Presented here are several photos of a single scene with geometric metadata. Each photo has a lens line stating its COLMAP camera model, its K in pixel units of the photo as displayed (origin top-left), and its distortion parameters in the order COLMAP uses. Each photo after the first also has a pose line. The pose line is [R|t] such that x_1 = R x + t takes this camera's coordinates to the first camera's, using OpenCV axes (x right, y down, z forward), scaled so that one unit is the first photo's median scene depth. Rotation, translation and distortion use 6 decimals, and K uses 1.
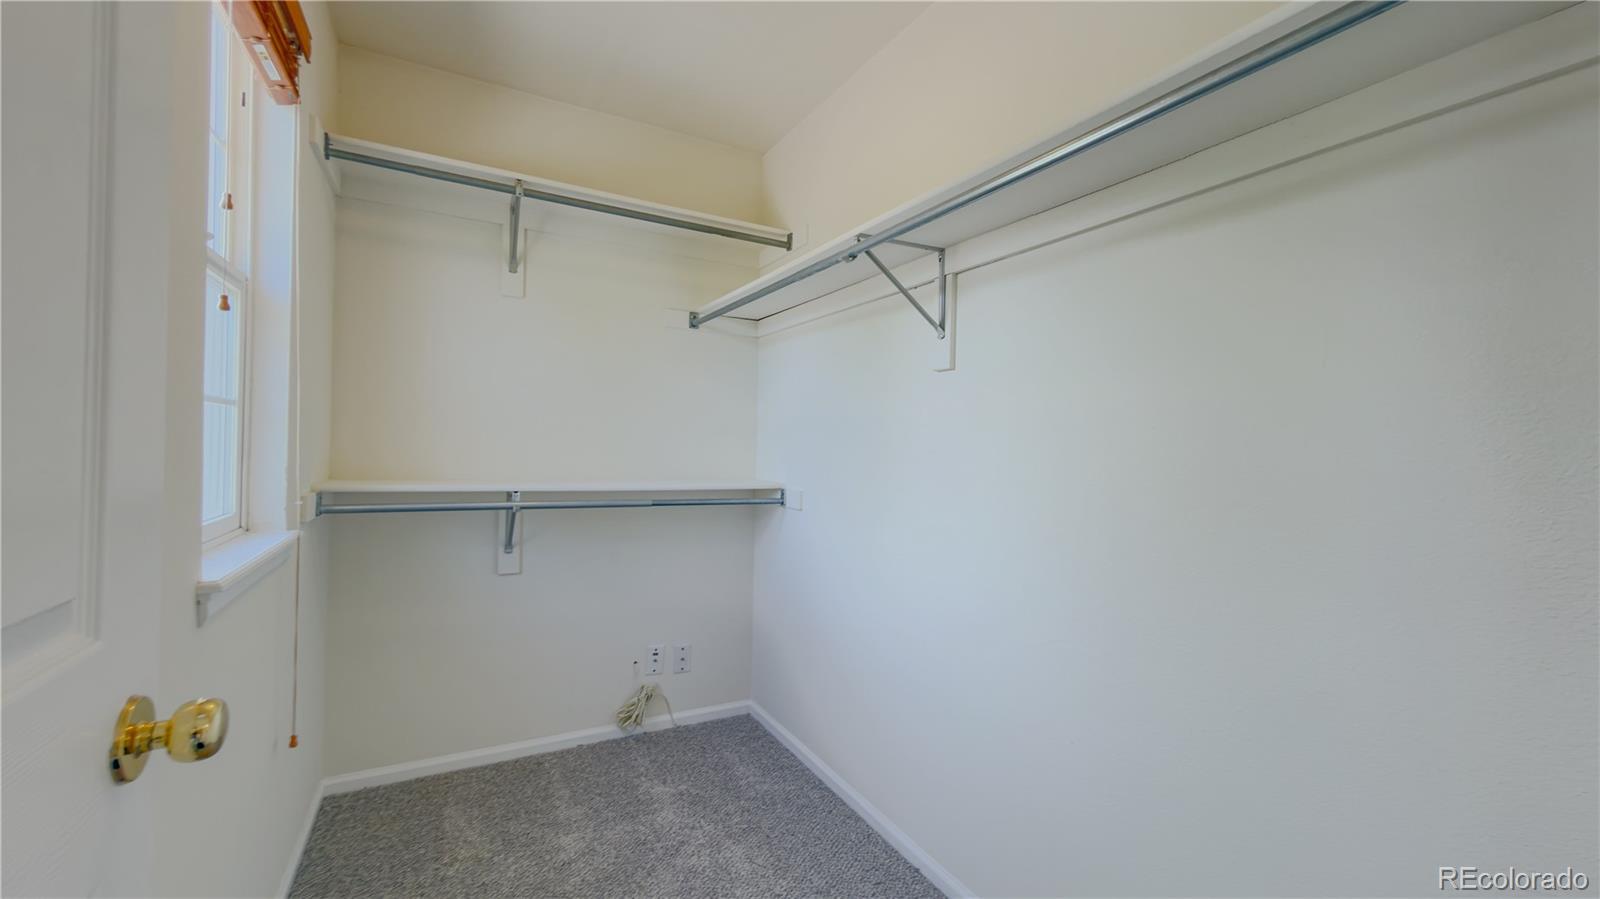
lens RADIAL K [[645.1, 0, 806.4], [0, 645.1, 451.3], [0, 0, 1]] dist [-0.000861, 0.000092]
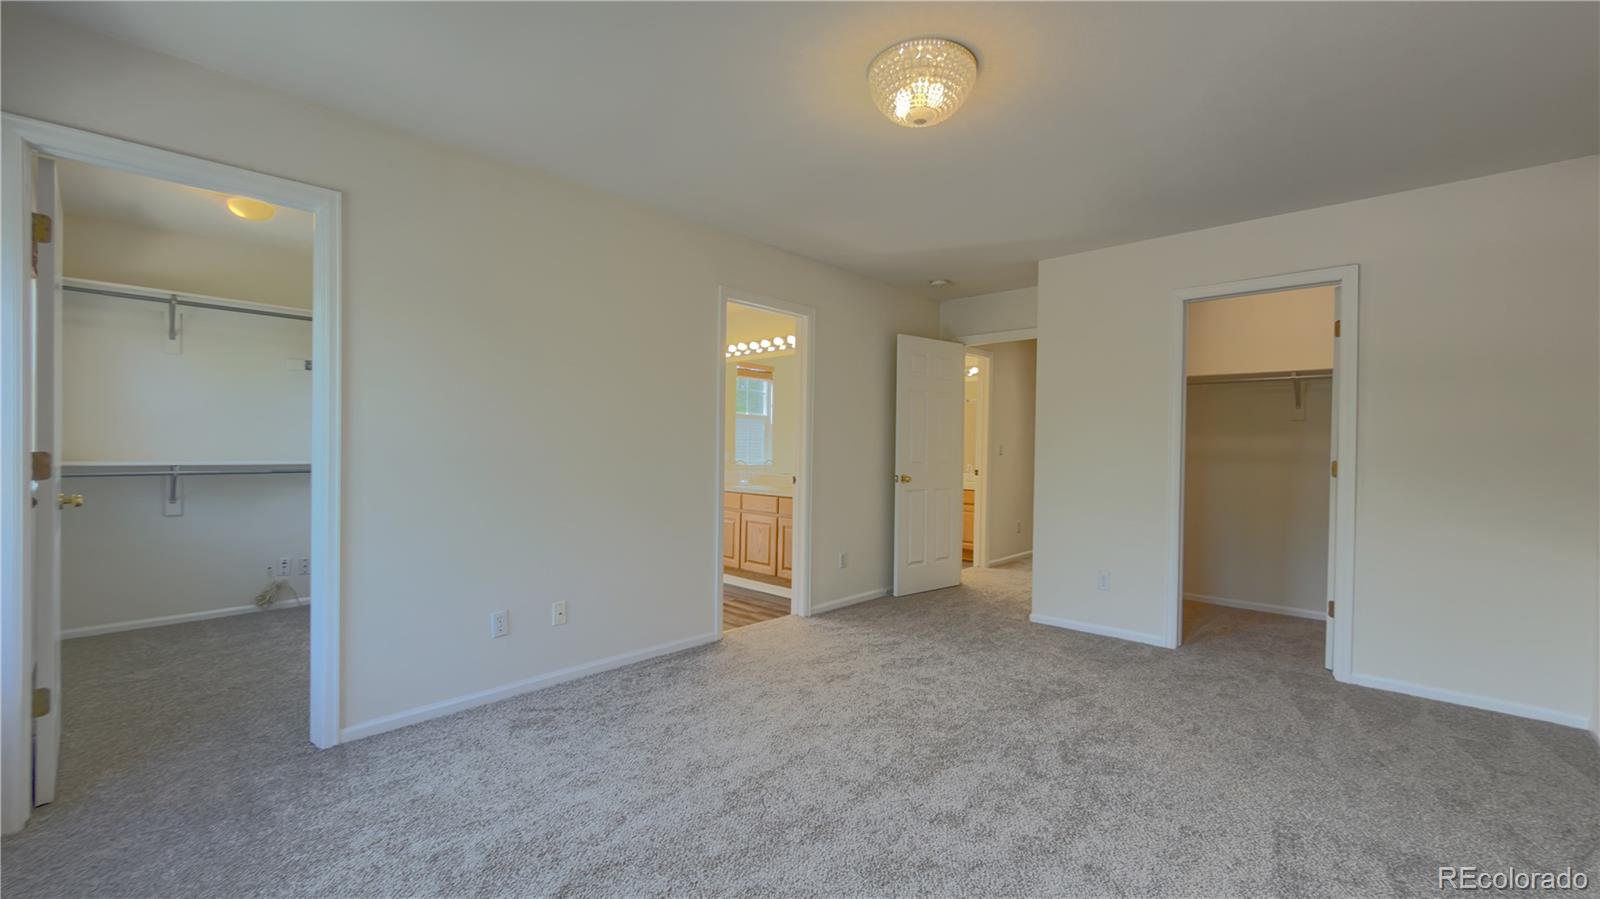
lens RADIAL K [[645.1, 0, 794.1], [0, 645.1, 446.7], [0, 0, 1]] dist [-0.000861, 0.000092]
pose [[0.947893, -0.021330, 0.317874, 0.575455], [0.020120, 0.999772, 0.007088, 0.027185], [-0.317953, -0.000323, 0.948106, -1.178917]]
